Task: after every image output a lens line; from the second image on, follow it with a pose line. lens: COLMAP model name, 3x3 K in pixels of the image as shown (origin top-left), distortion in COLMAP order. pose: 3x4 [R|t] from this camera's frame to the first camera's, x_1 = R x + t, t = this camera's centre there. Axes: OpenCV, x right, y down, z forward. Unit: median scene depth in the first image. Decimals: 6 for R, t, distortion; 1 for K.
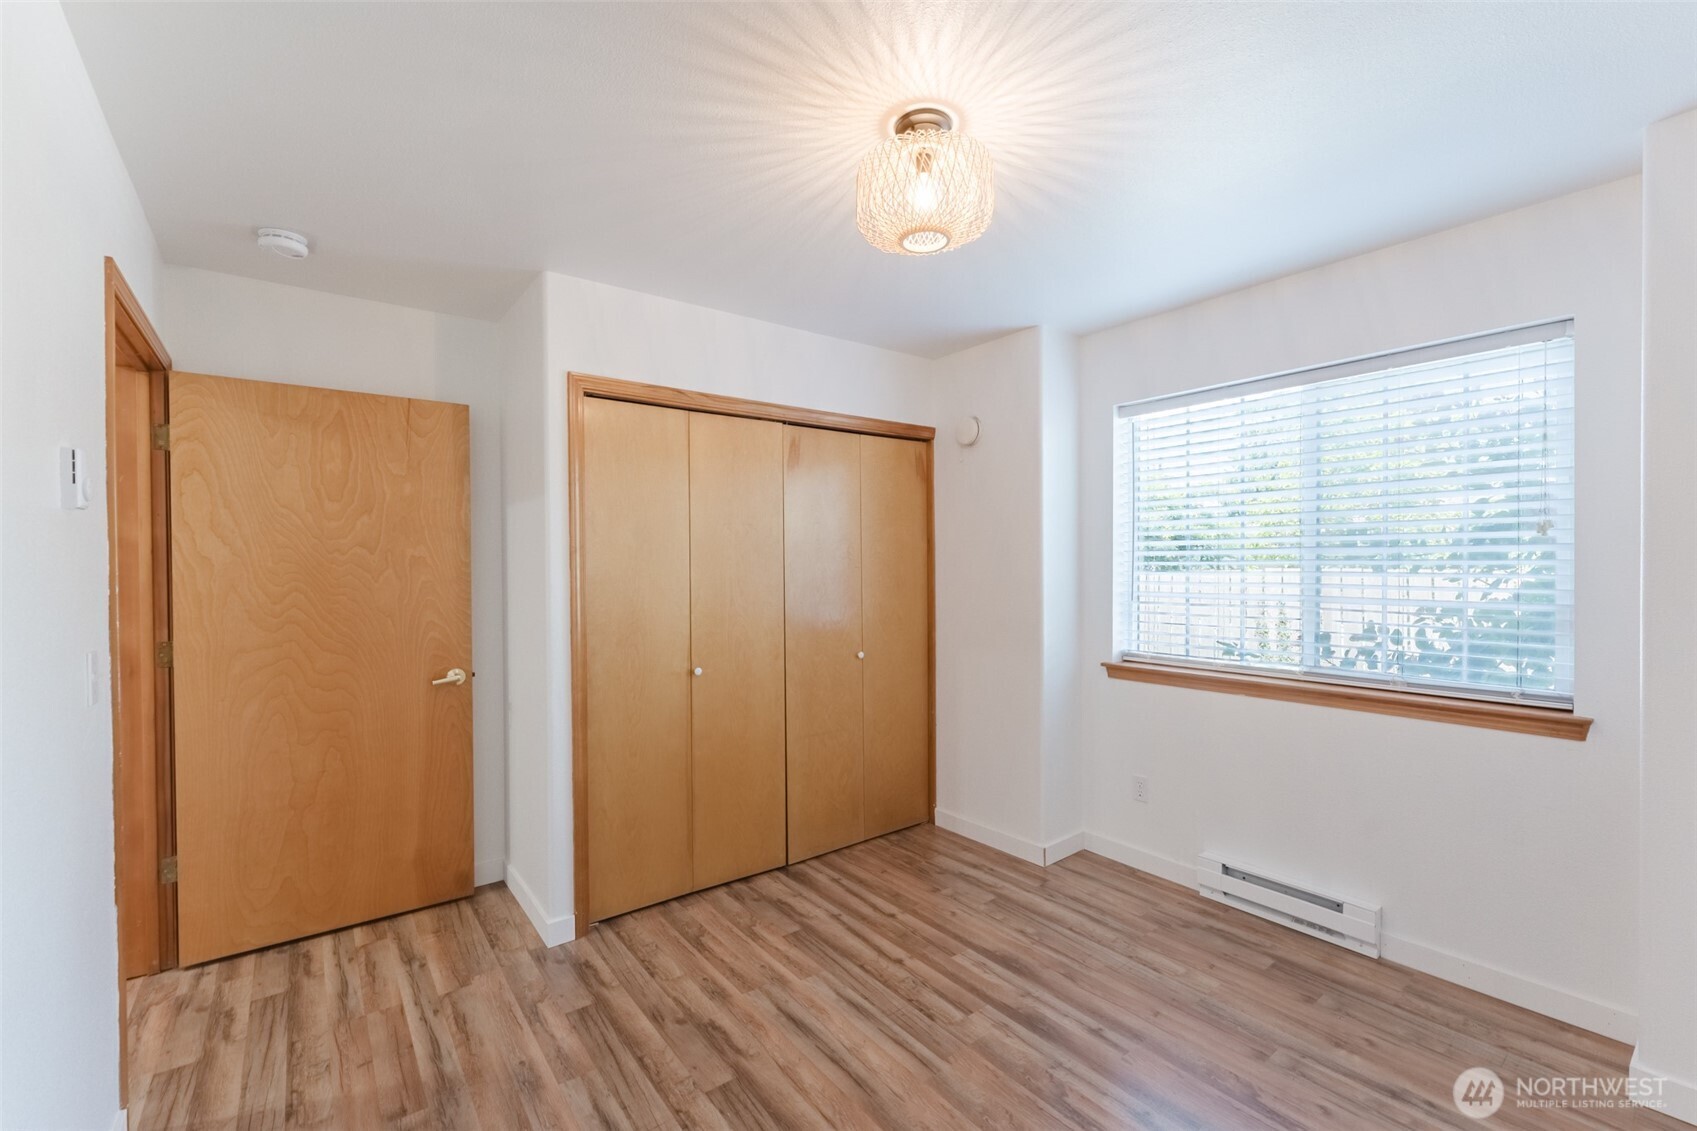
lens RADIAL K [[689.4, 0, 846.5], [0, 689.4, 572.1], [0, 0, 1]] dist [-0.001922, 0.000895]
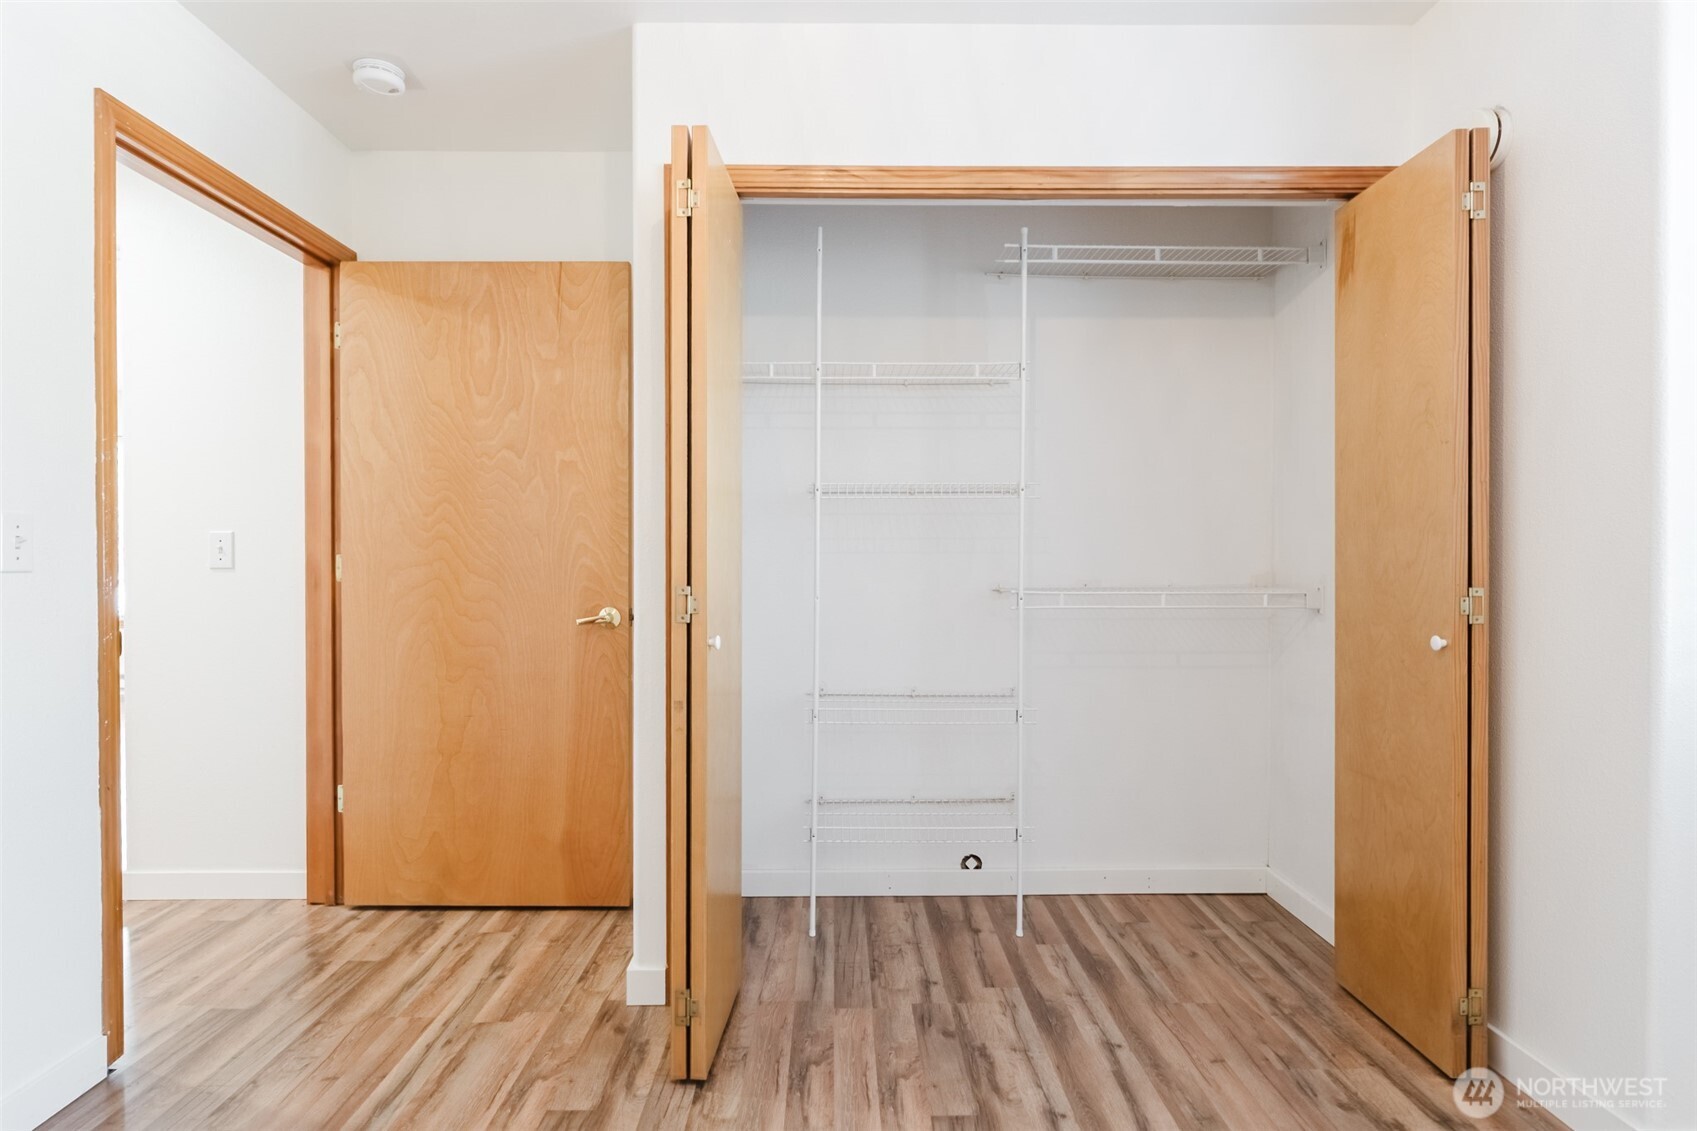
lens RADIAL K [[893.2, 0, 841.9], [0, 893.2, 561.2], [0, 0, 1]] dist [0.005477, -0.000887]
pose [[0.806372, 0.011423, -0.591298, 0.262105], [-0.009524, 0.999935, 0.006329, 0.090920], [0.591332, 0.000528, 0.806428, 0.395457]]
